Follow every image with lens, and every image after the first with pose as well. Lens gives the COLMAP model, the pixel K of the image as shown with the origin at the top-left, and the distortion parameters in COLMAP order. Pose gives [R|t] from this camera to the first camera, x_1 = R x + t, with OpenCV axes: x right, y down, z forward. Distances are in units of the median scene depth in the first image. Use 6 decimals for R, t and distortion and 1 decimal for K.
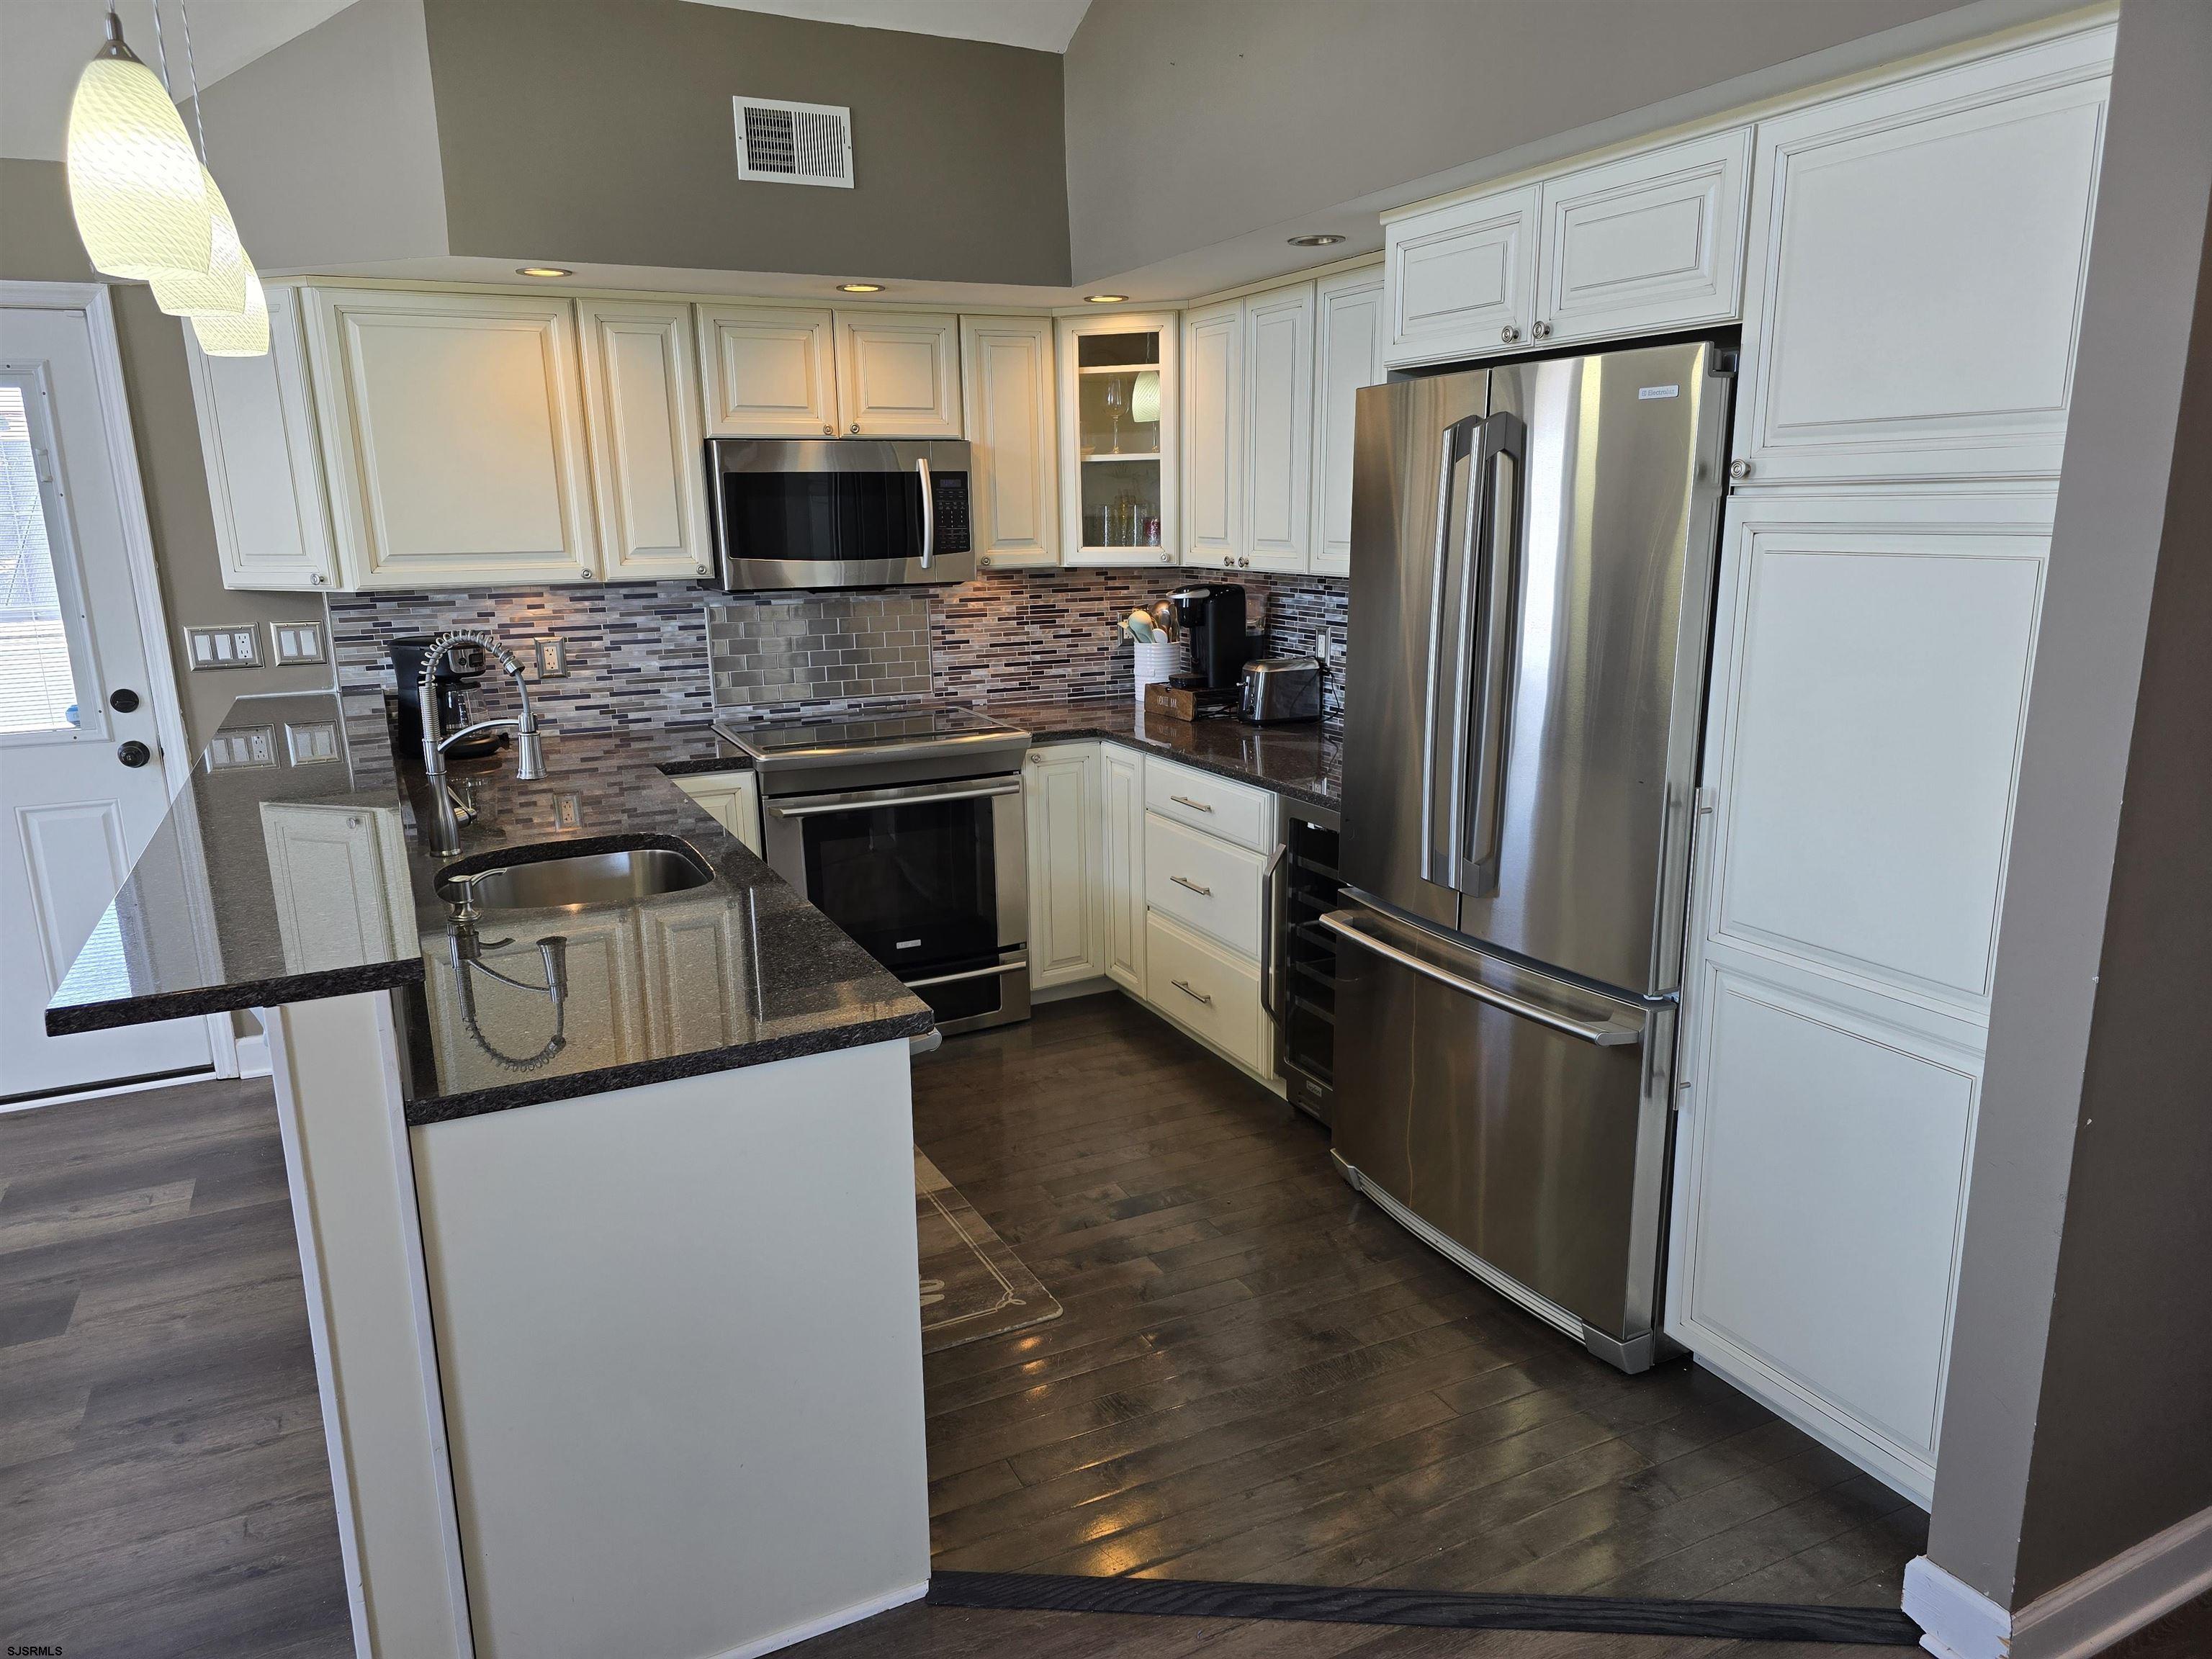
lens RADIAL K [[1463.6, 0, 1111.2], [0, 1463.6, 858.7], [0, 0, 1]] dist [0.119332, -0.176239]
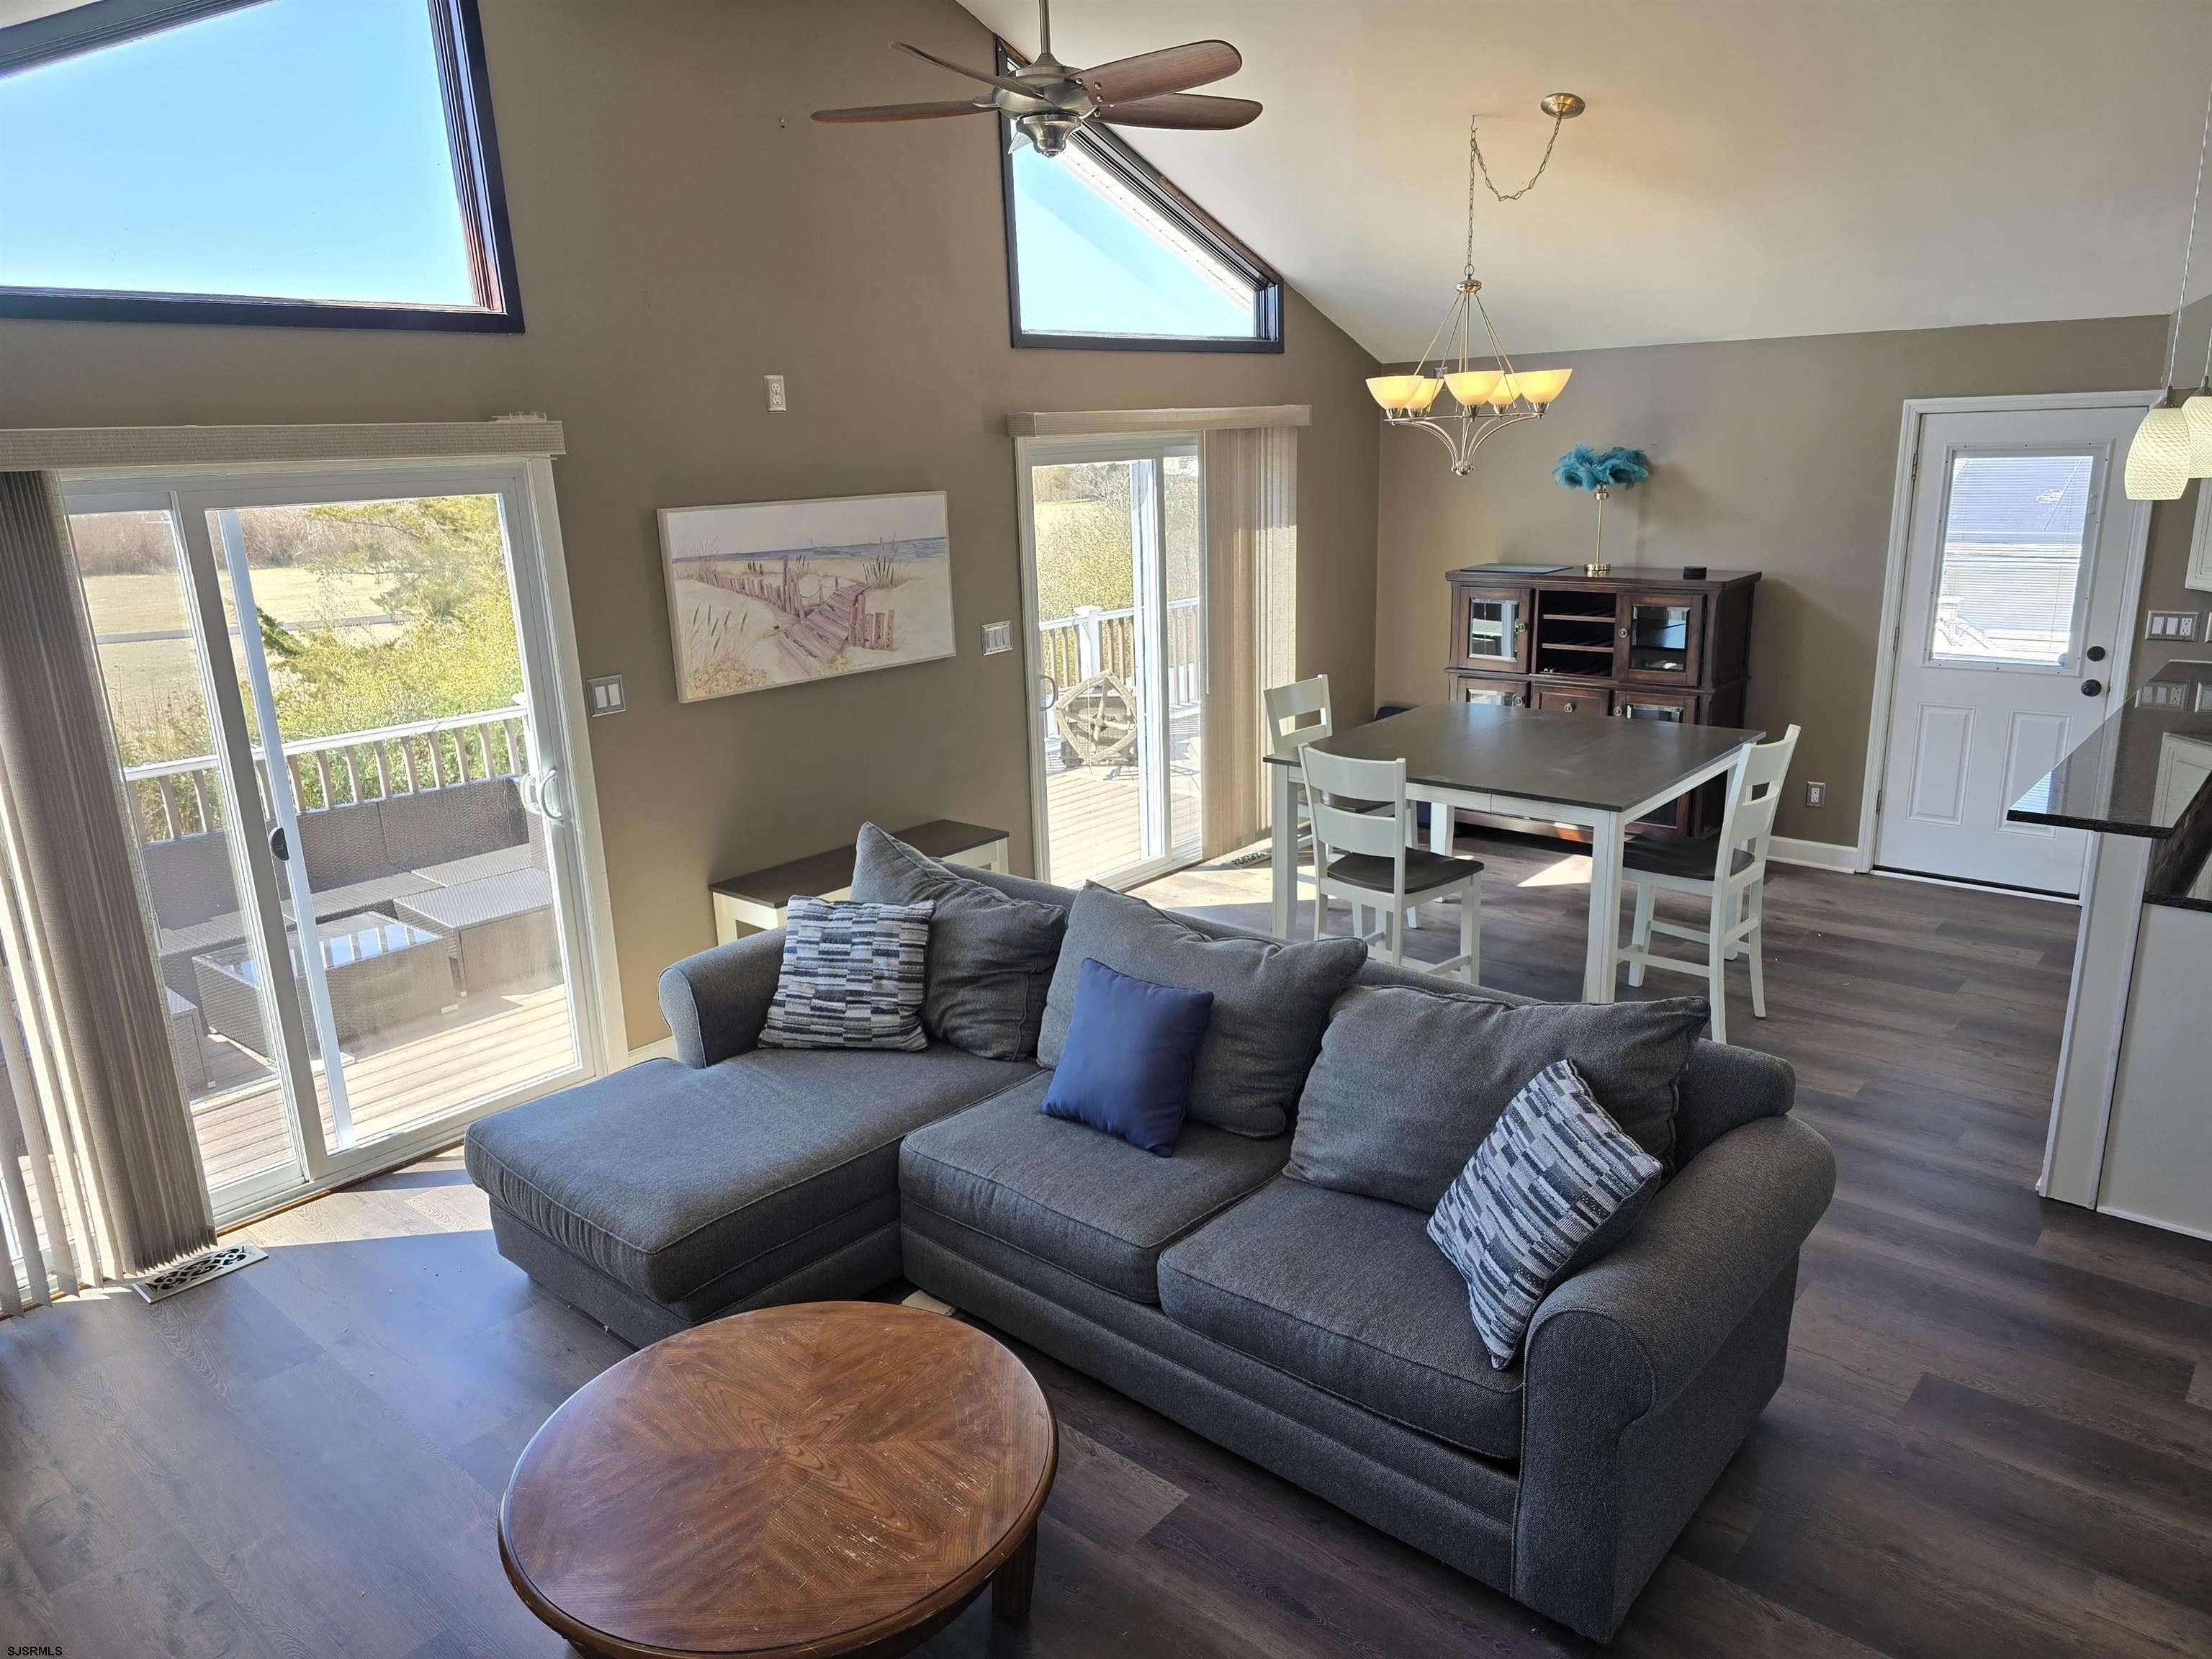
lens RADIAL K [[1471.2, 0, 1116.0], [0, 1471.2, 856.5], [0, 0, 1]] dist [0.071193, -0.076229]
pose [[0.386100, 0.253924, -0.886820, 0.347345], [-0.188589, 0.962790, 0.193570, -0.009568], [0.902974, 0.092507, 0.419620, -0.508498]]
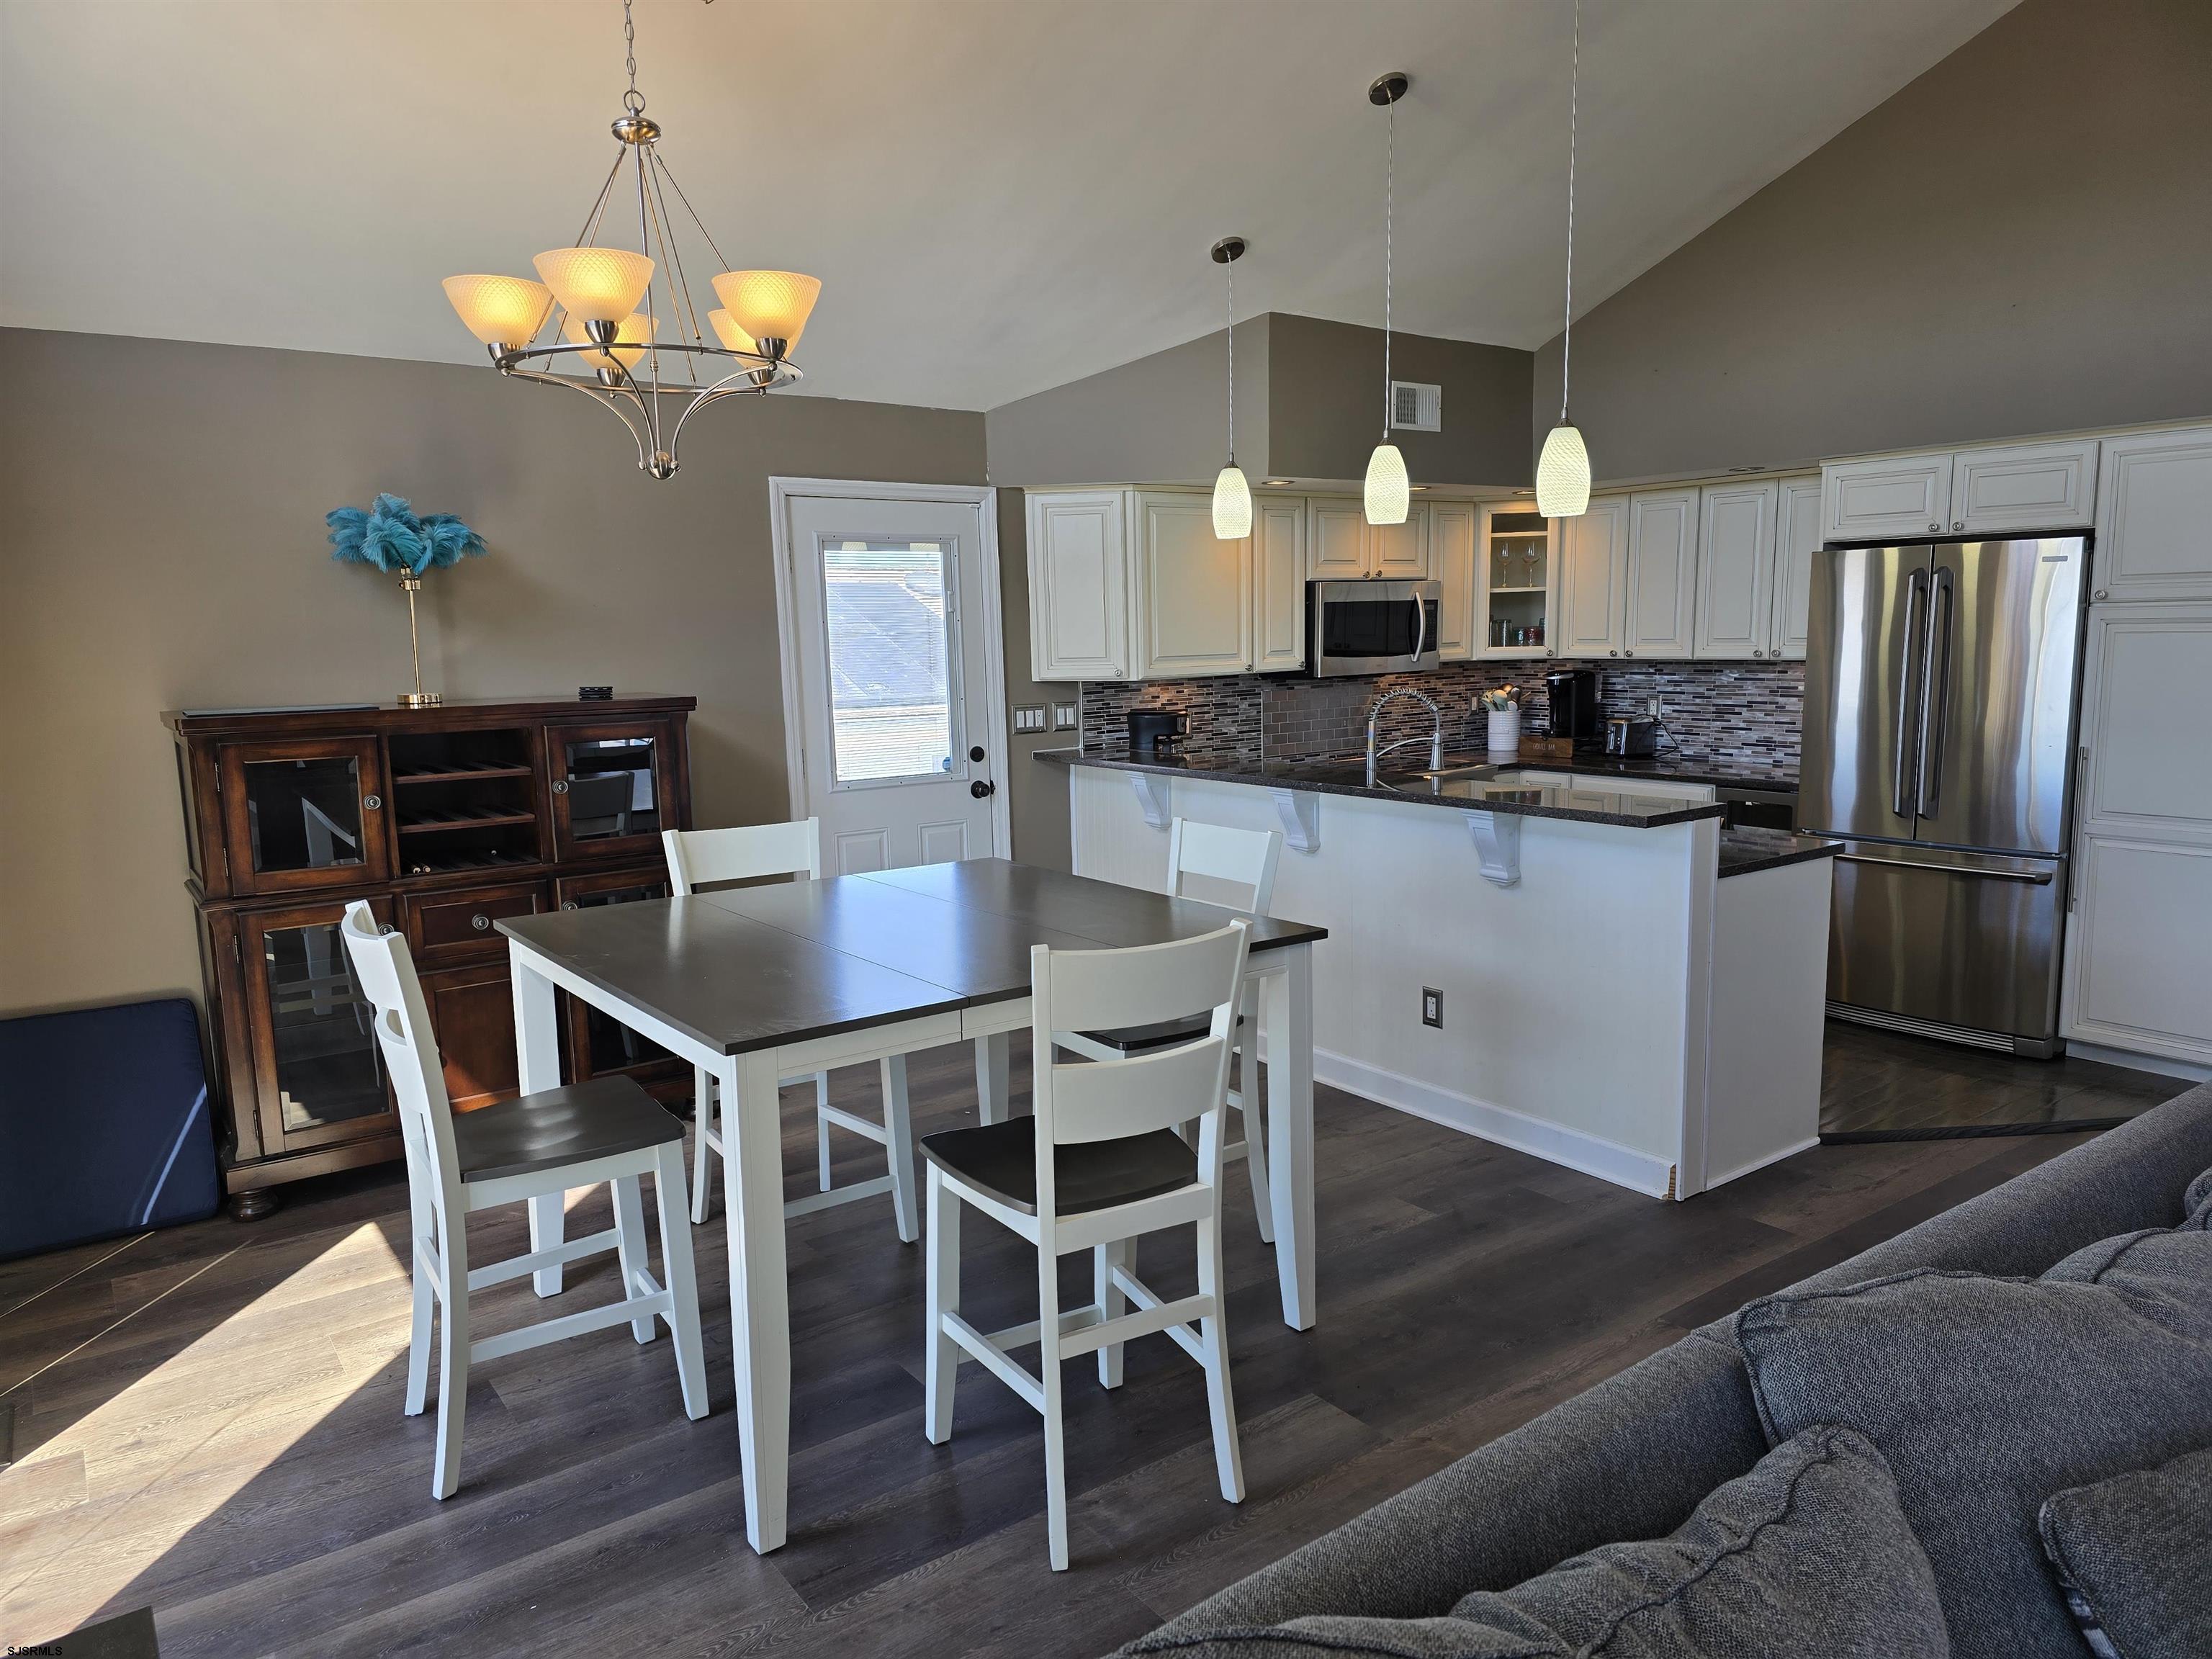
lens RADIAL K [[1471.2, 0, 1116.0], [0, 1471.2, 856.5], [0, 0, 1]] dist [0.071193, -0.076229]
pose [[0.983852, -0.035076, 0.175515, -0.706849], [0.049785, 0.995542, -0.080113, 0.111095], [-0.171923, 0.087557, 0.981212, -0.431344]]
